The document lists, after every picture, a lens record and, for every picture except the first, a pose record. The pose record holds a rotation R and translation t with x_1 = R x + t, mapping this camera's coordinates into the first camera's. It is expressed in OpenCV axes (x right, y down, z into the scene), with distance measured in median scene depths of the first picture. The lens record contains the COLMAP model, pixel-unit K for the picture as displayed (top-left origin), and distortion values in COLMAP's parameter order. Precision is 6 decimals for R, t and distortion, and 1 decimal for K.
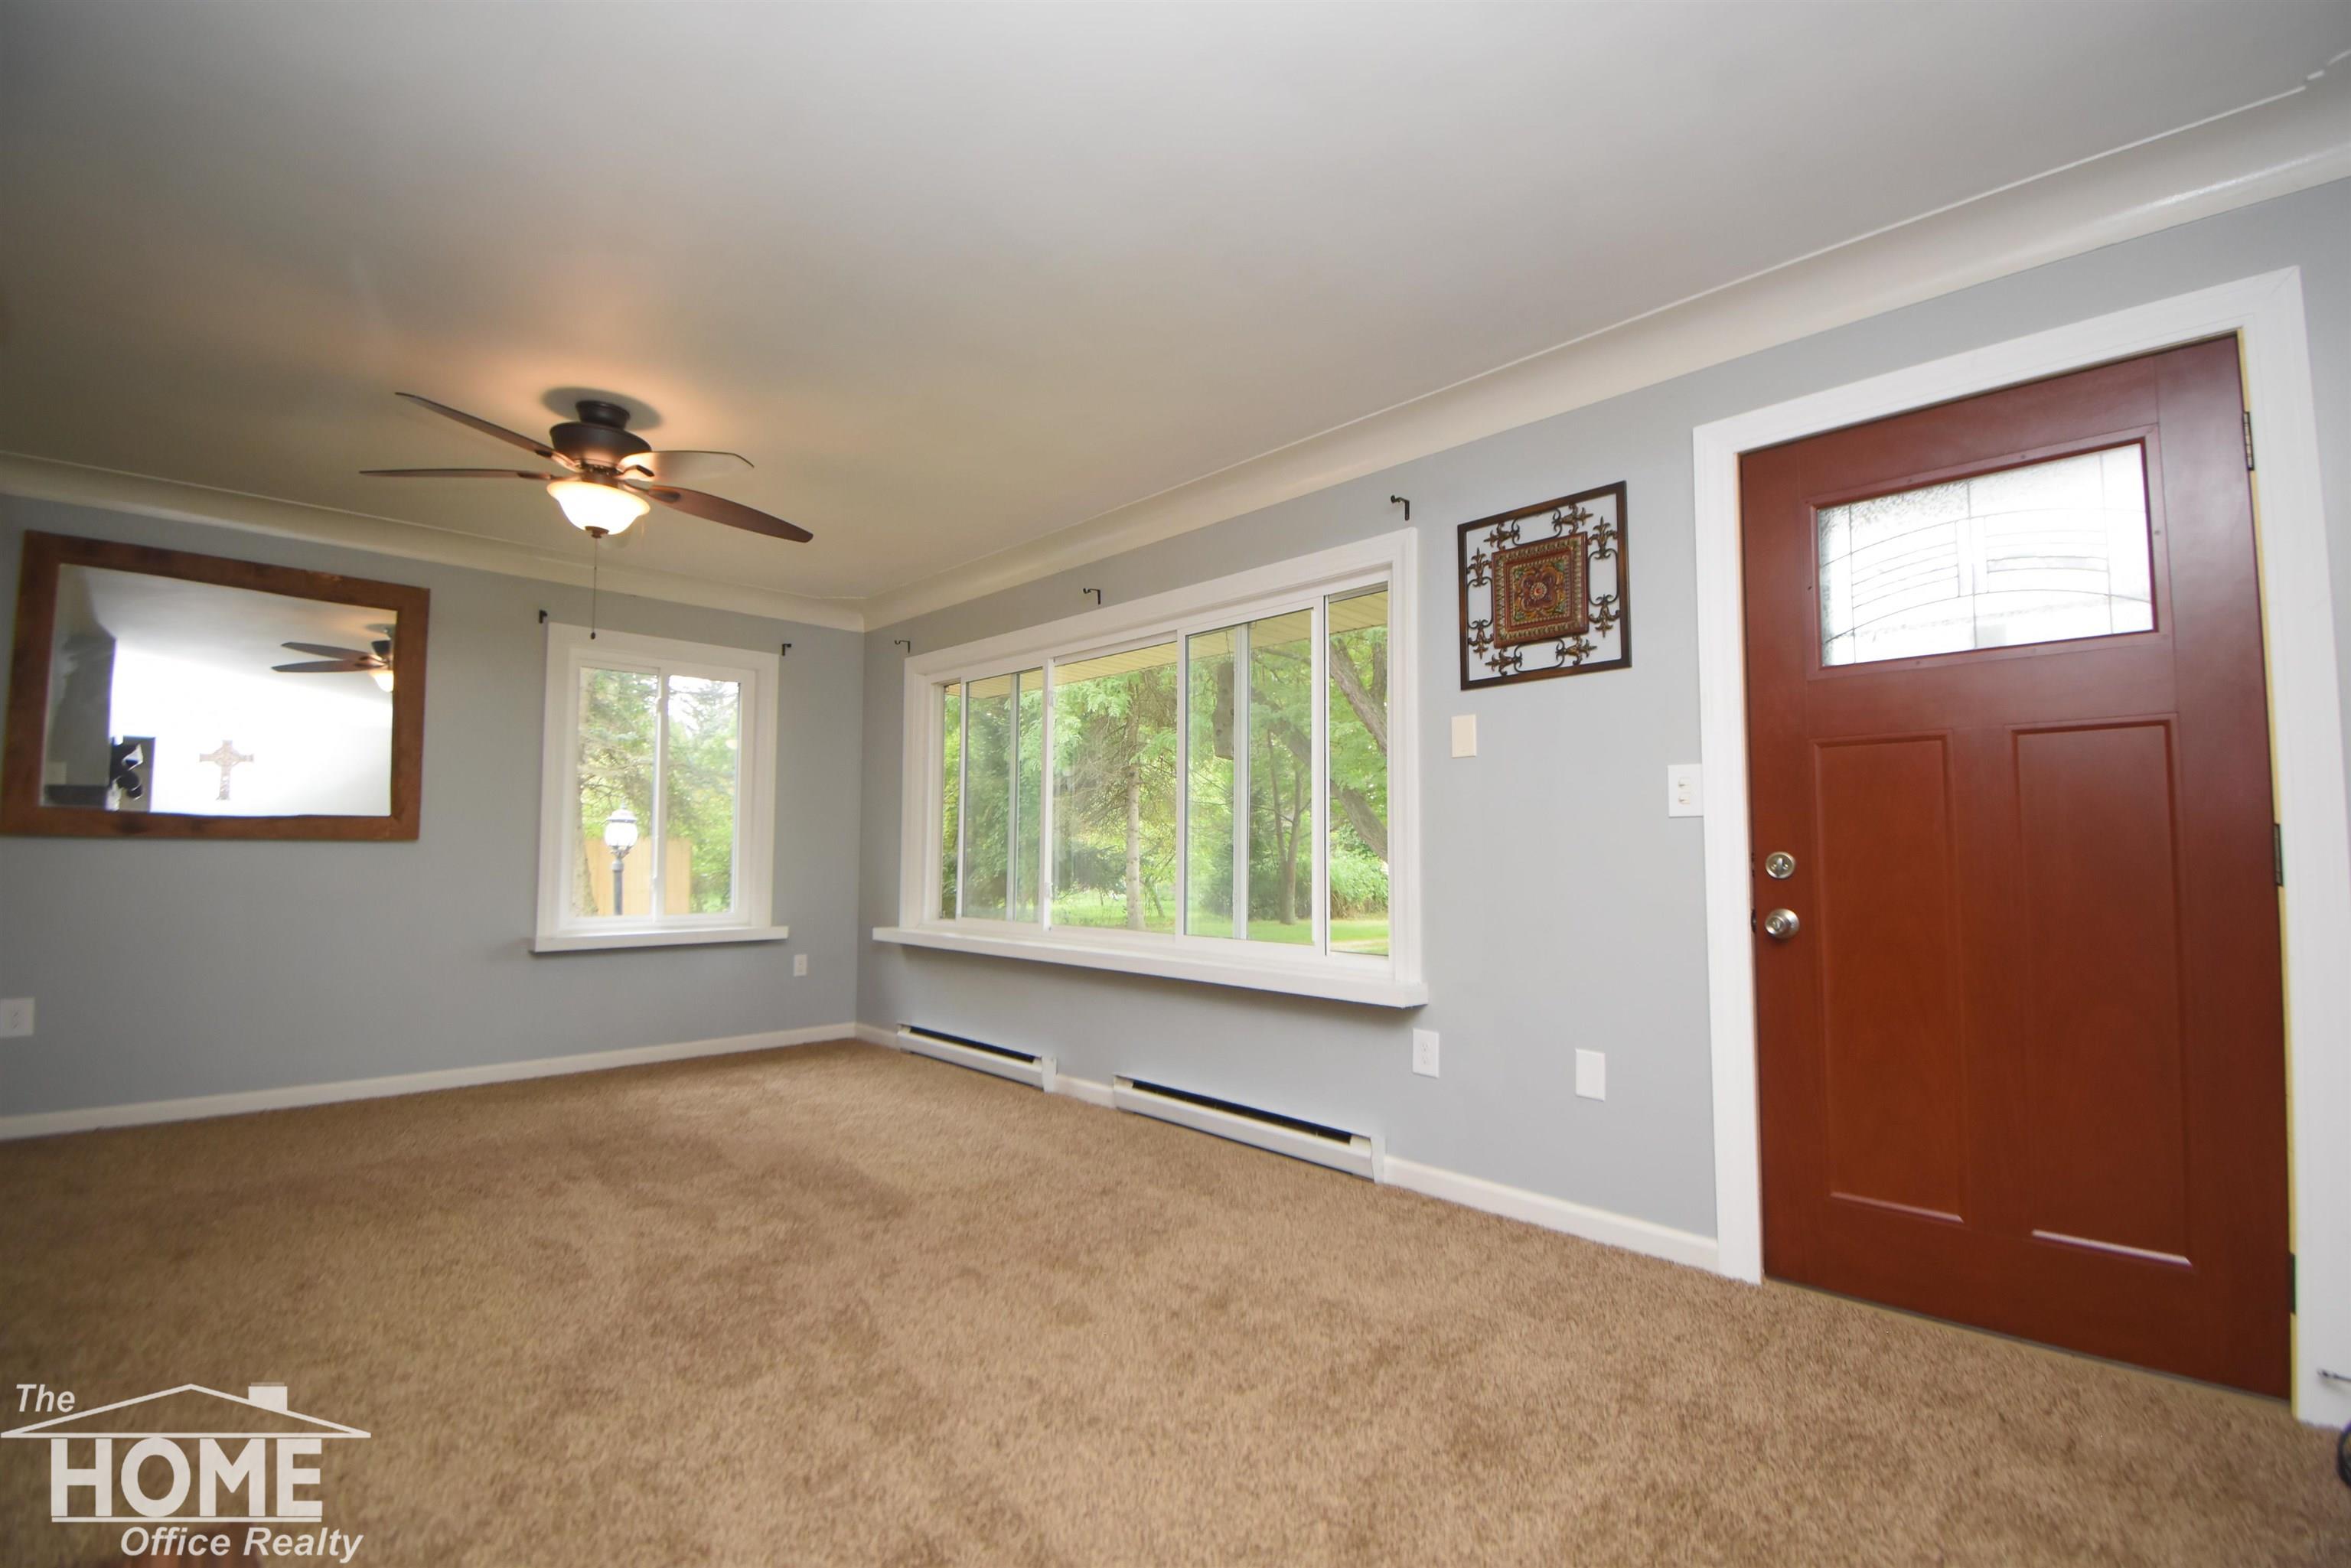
lens RADIAL K [[1025.6, 0, 1179.6], [0, 1025.6, 787.6], [0, 0, 1]] dist [-0.010153, -0.002295]
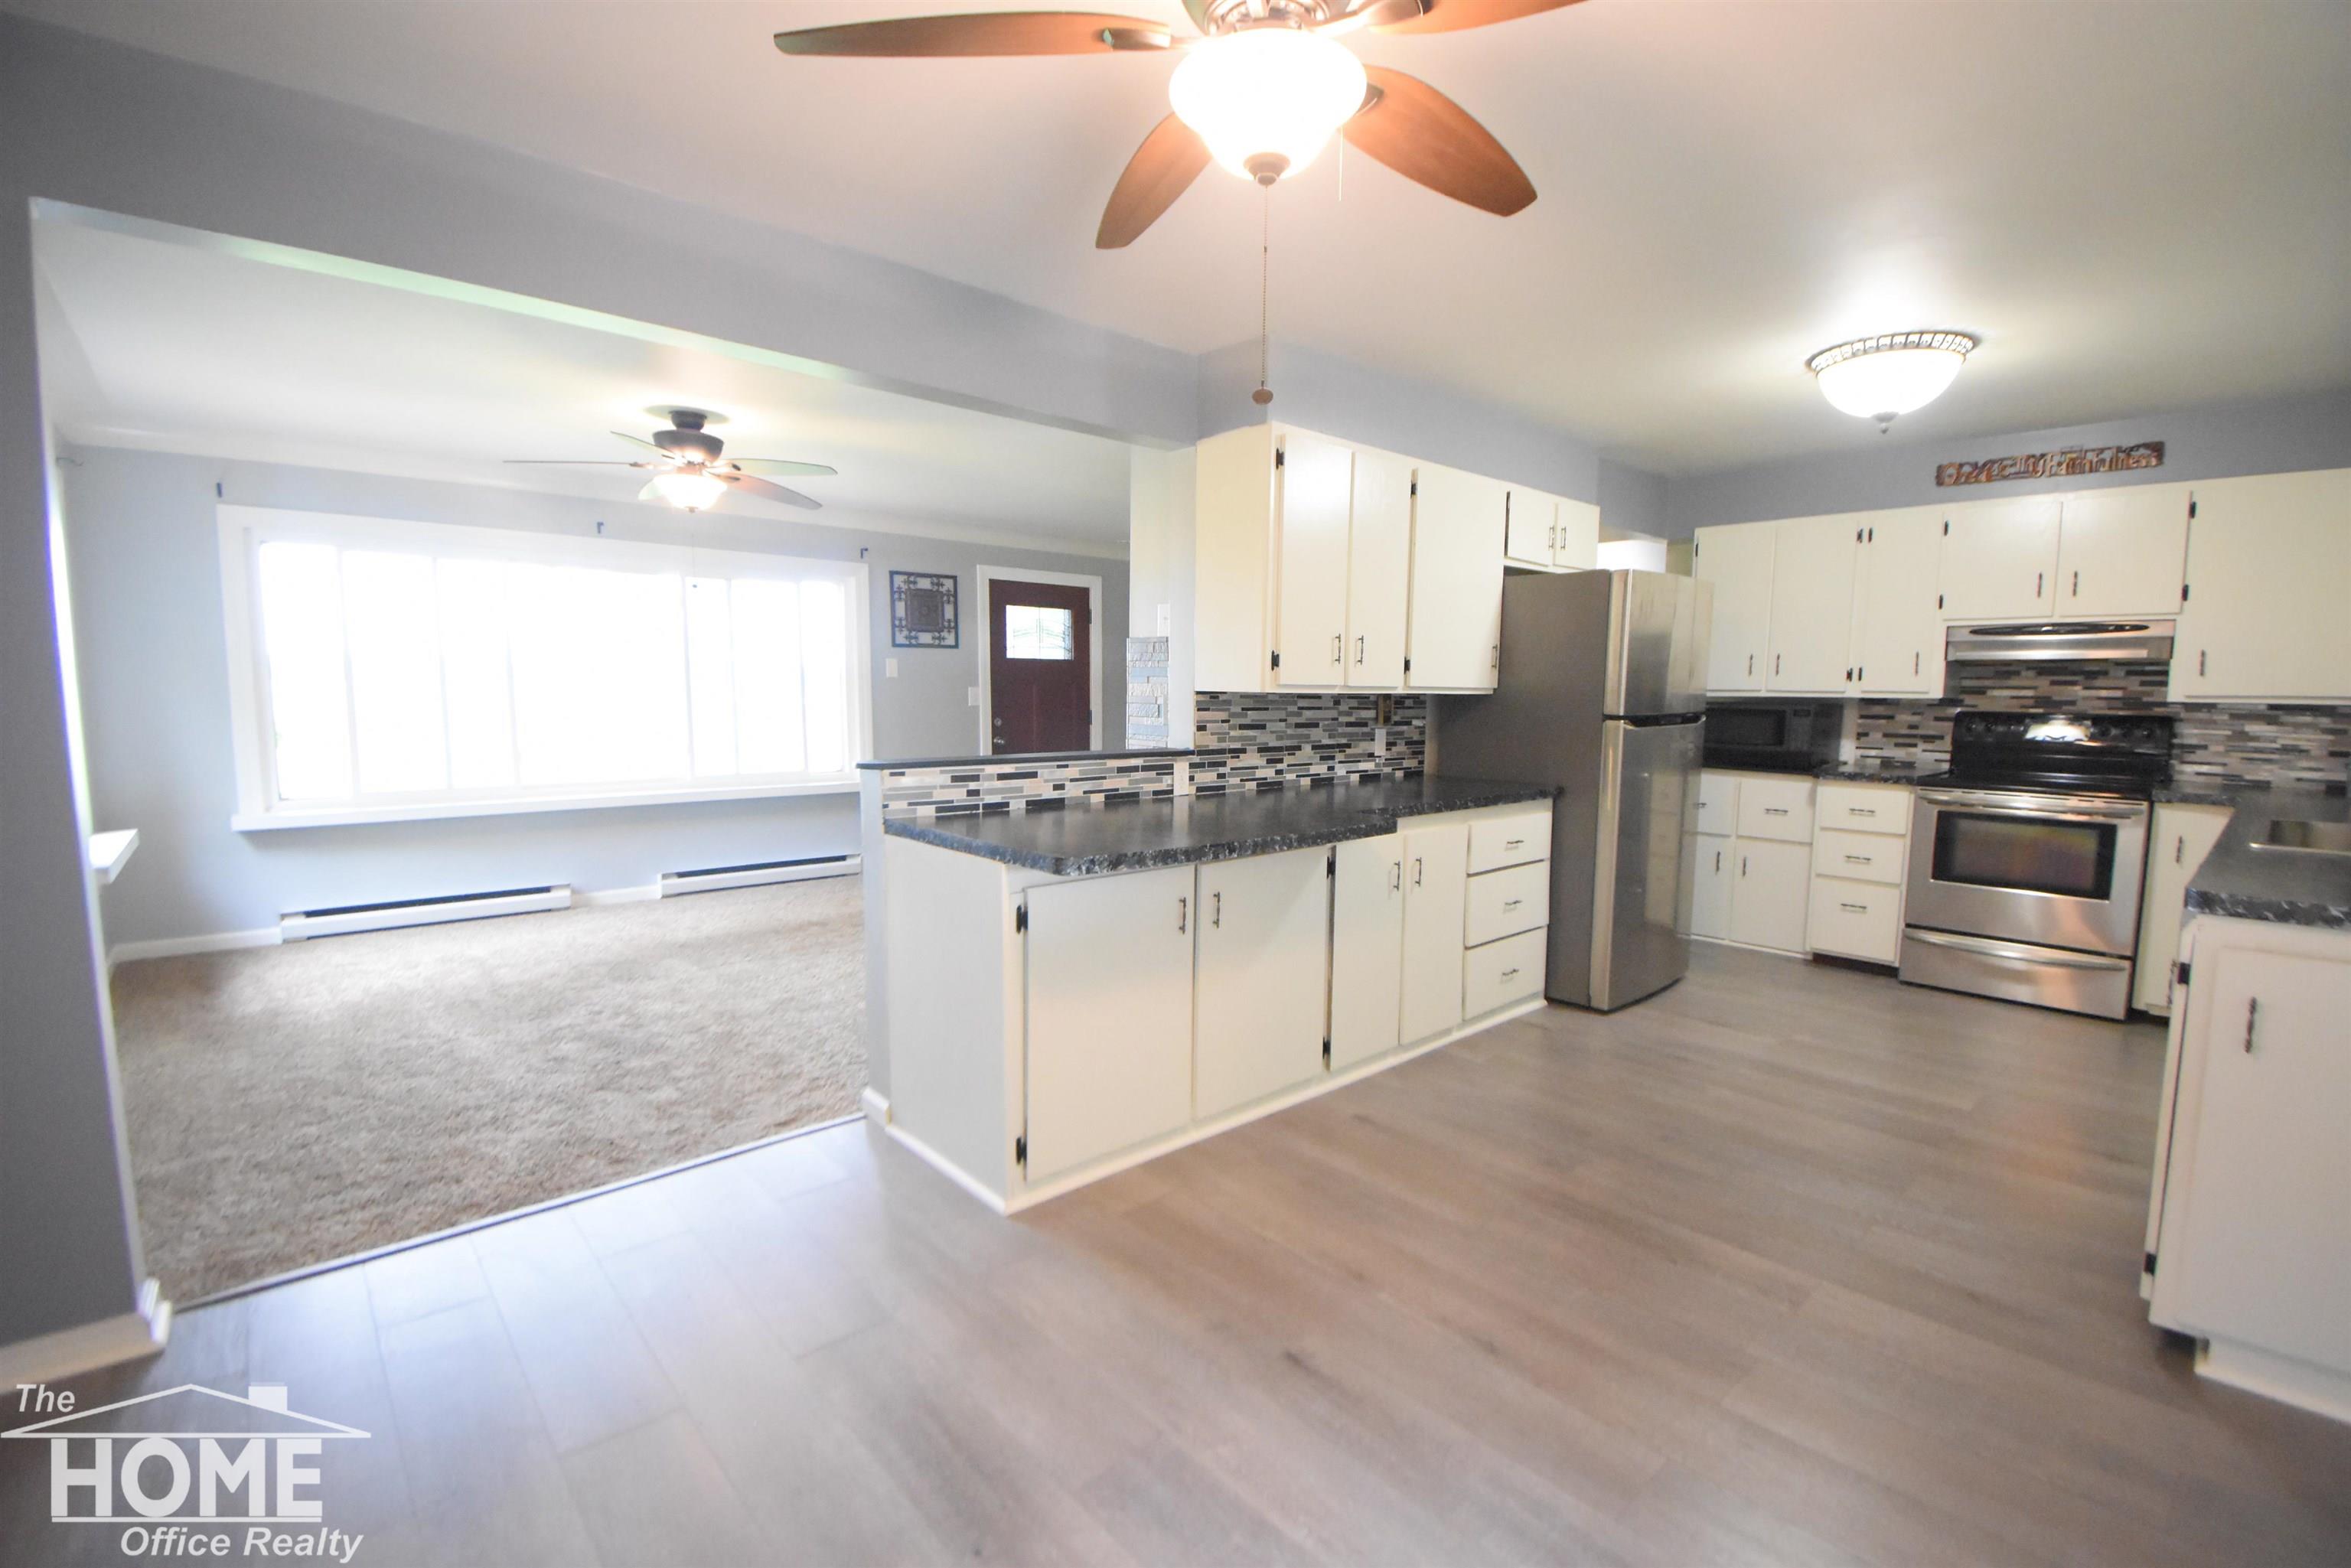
lens RADIAL K [[1025.6, 0, 1176.6], [0, 1025.6, 784.4], [0, 0, 1]] dist [-0.010153, -0.002295]
pose [[0.036690, -0.094600, 0.994839, -2.052183], [-0.073439, 0.992562, 0.097092, -0.063237], [-0.996625, -0.076622, 0.029470, 0.308140]]
